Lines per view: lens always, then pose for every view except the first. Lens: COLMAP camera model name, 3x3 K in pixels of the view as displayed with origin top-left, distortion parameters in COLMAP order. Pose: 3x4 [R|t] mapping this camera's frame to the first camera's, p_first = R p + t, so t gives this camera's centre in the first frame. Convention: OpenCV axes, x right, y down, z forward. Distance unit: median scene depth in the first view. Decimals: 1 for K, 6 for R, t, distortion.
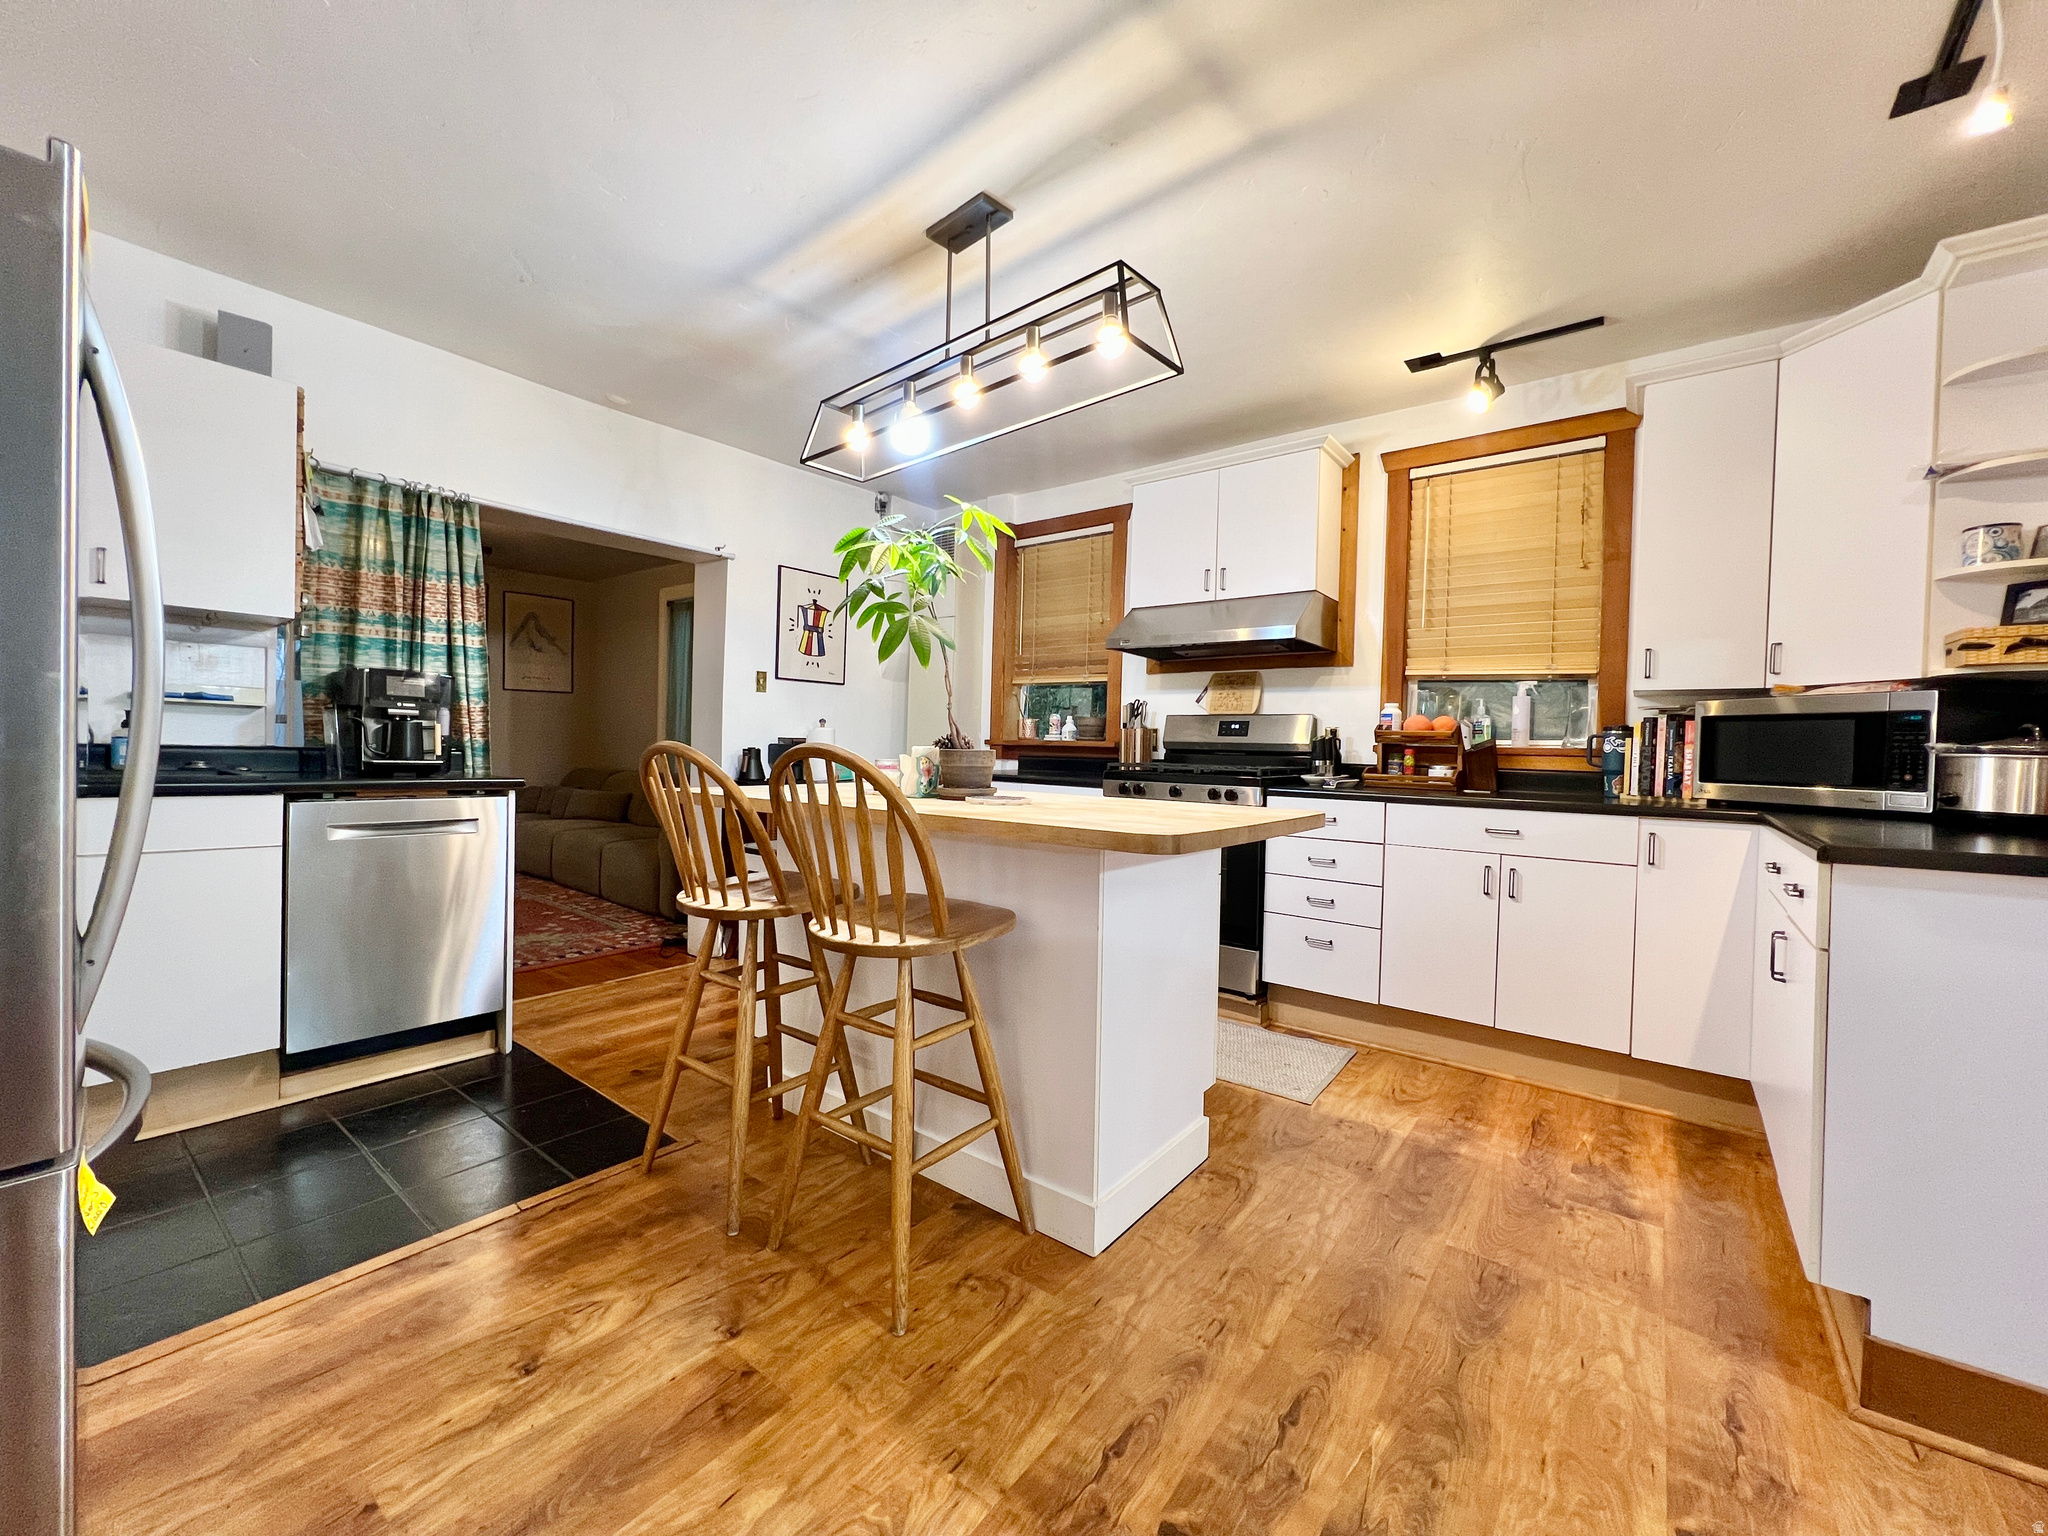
lens RADIAL K [[819.4, 0, 1023.3], [0, 819.4, 762.7], [0, 0, 1]] dist [-0.000994, 0.000404]
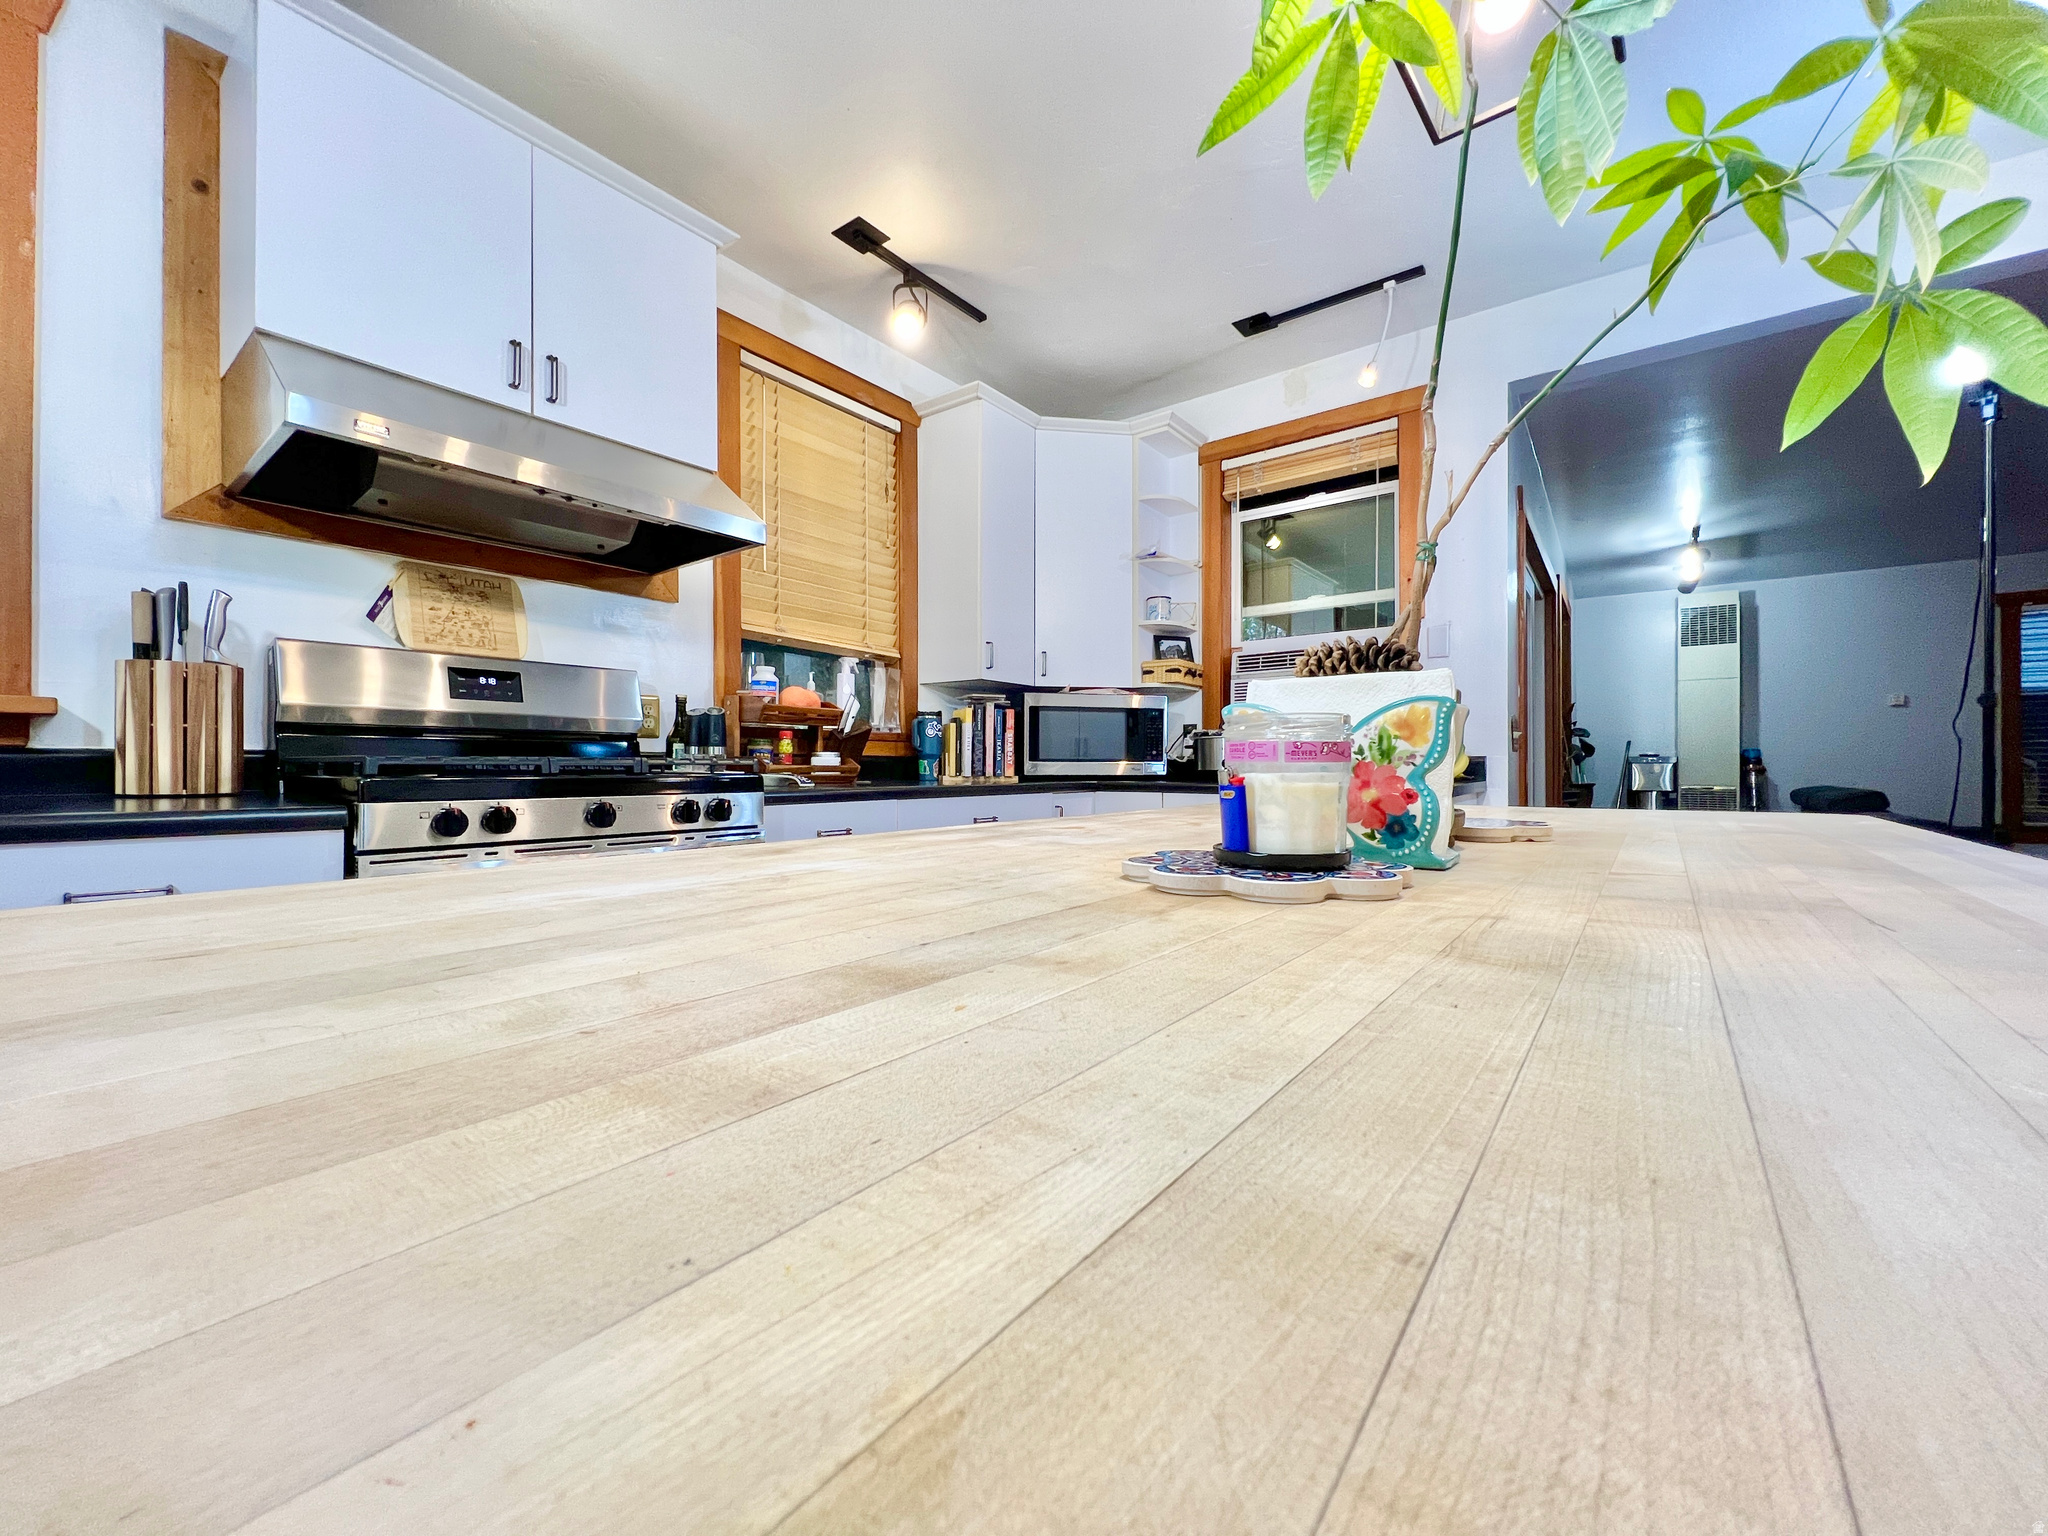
lens RADIAL K [[819.4, 0, 1023.3], [0, 819.4, 762.7], [0, 0, 1]] dist [-0.000994, 0.000404]
pose [[-0.007357, -0.021114, 0.999750, -0.295040], [0.017757, 0.999617, 0.021242, 0.000261], [-0.999815, 0.017909, -0.006979, 0.838522]]
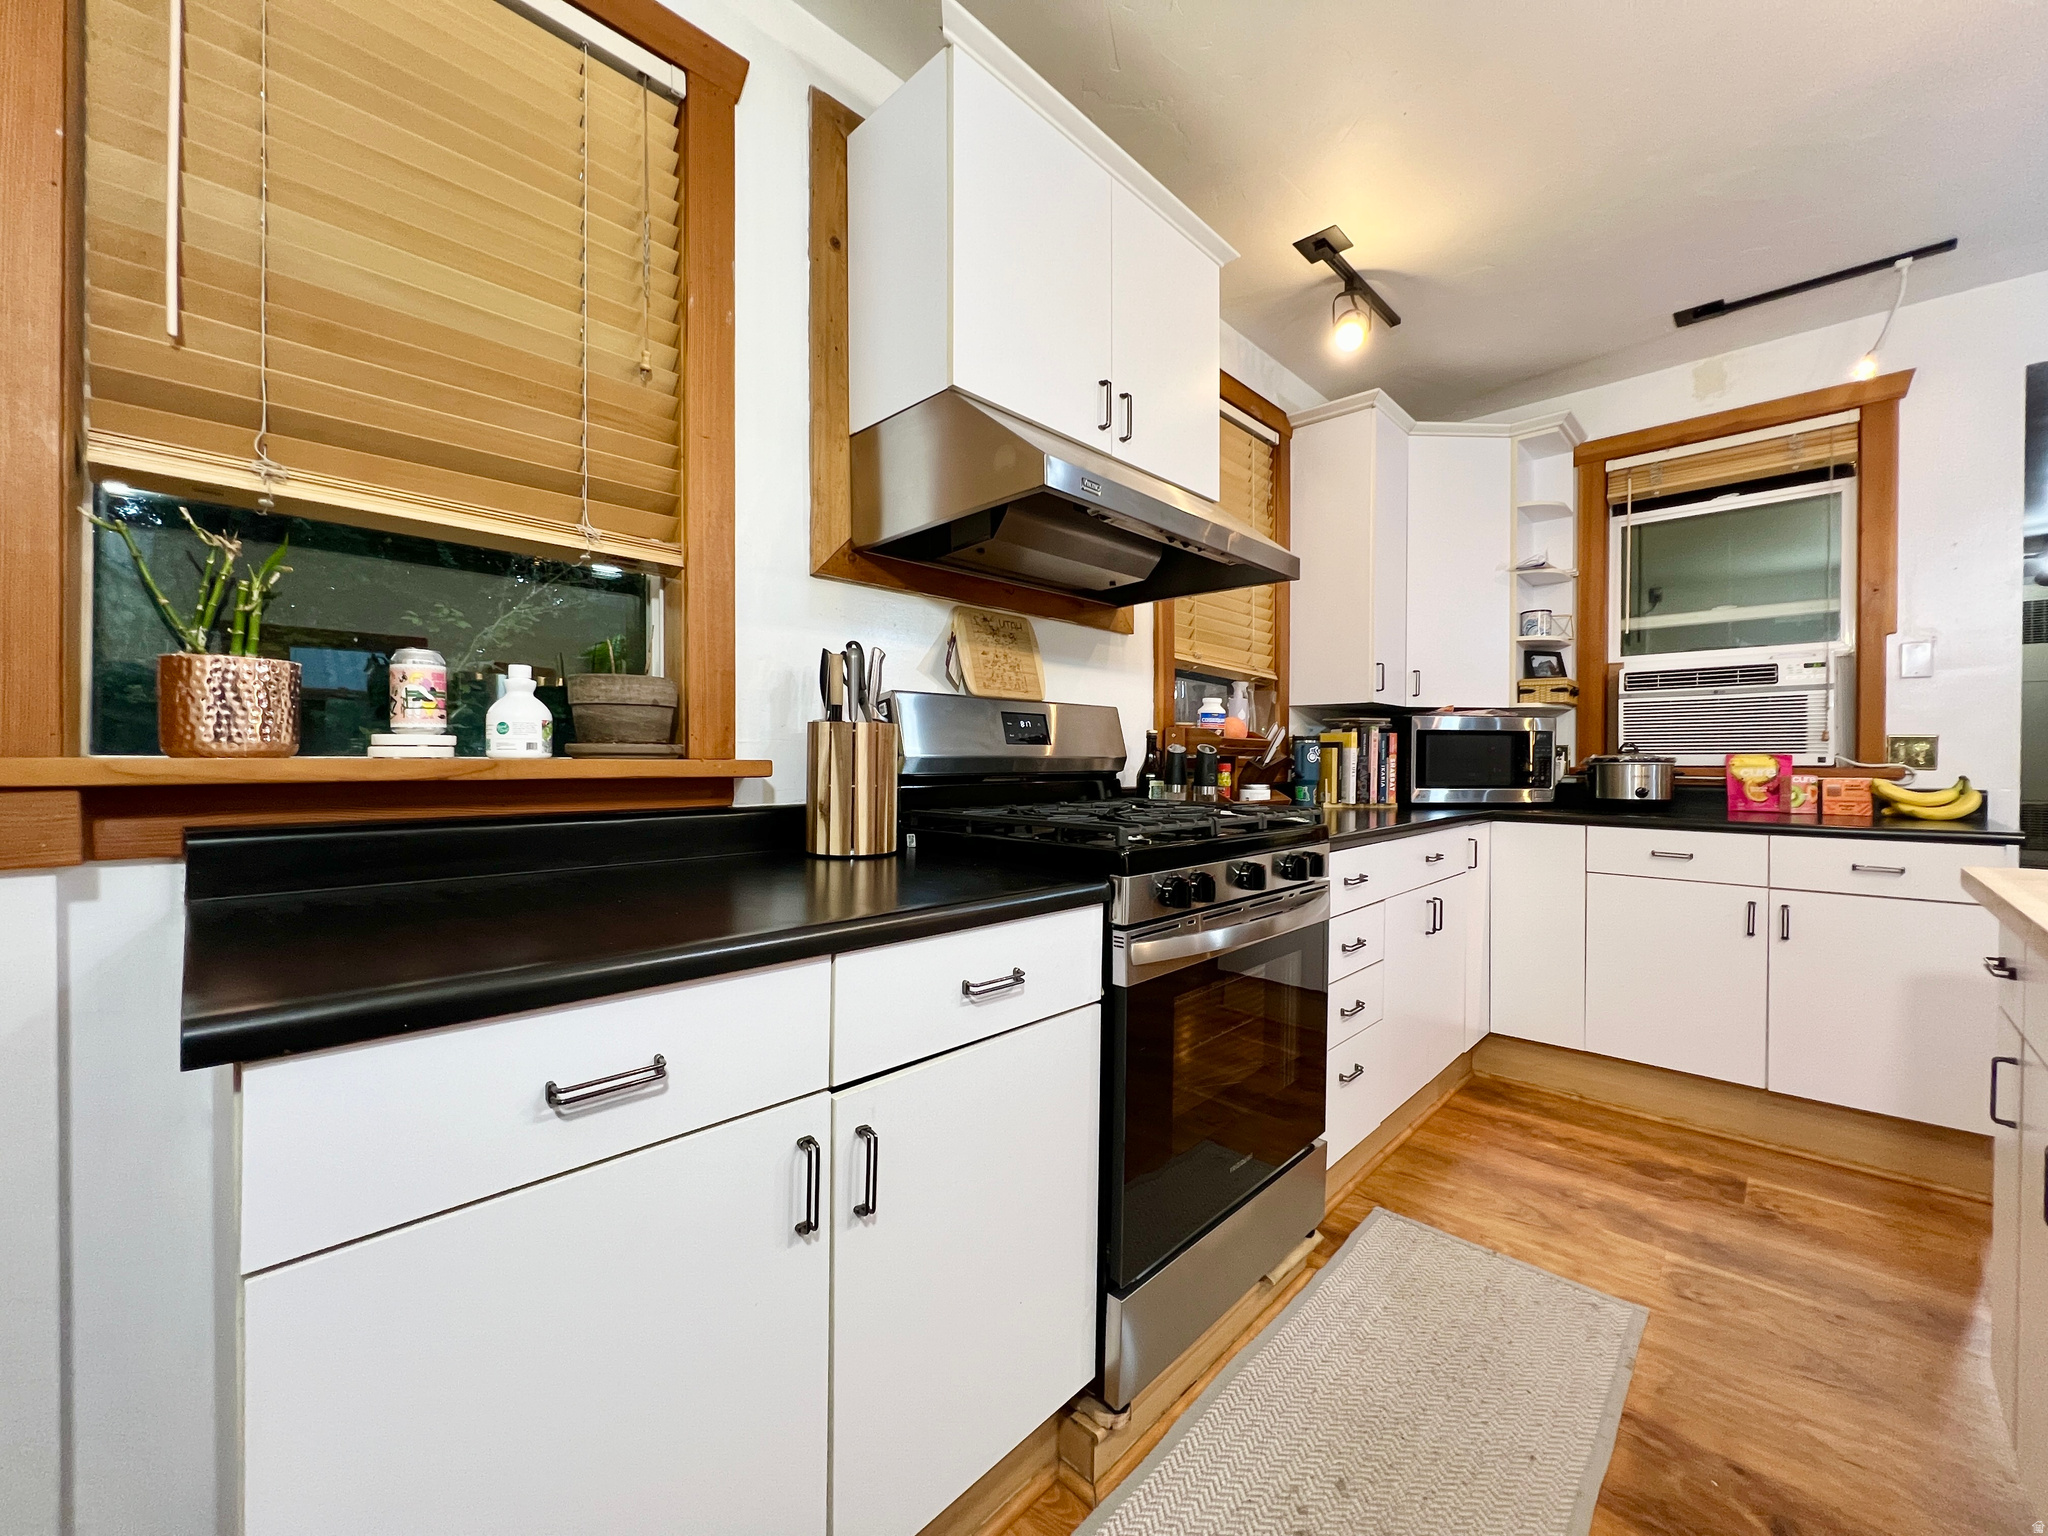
lens RADIAL K [[819.4, 0, 1023.3], [0, 819.4, 762.7], [0, 0, 1]] dist [-0.000994, 0.000404]
pose [[0.098250, -0.031855, 0.994652, -0.283070], [0.016579, 0.999401, 0.030369, -0.044793], [-0.995024, 0.013507, 0.098720, 1.174469]]
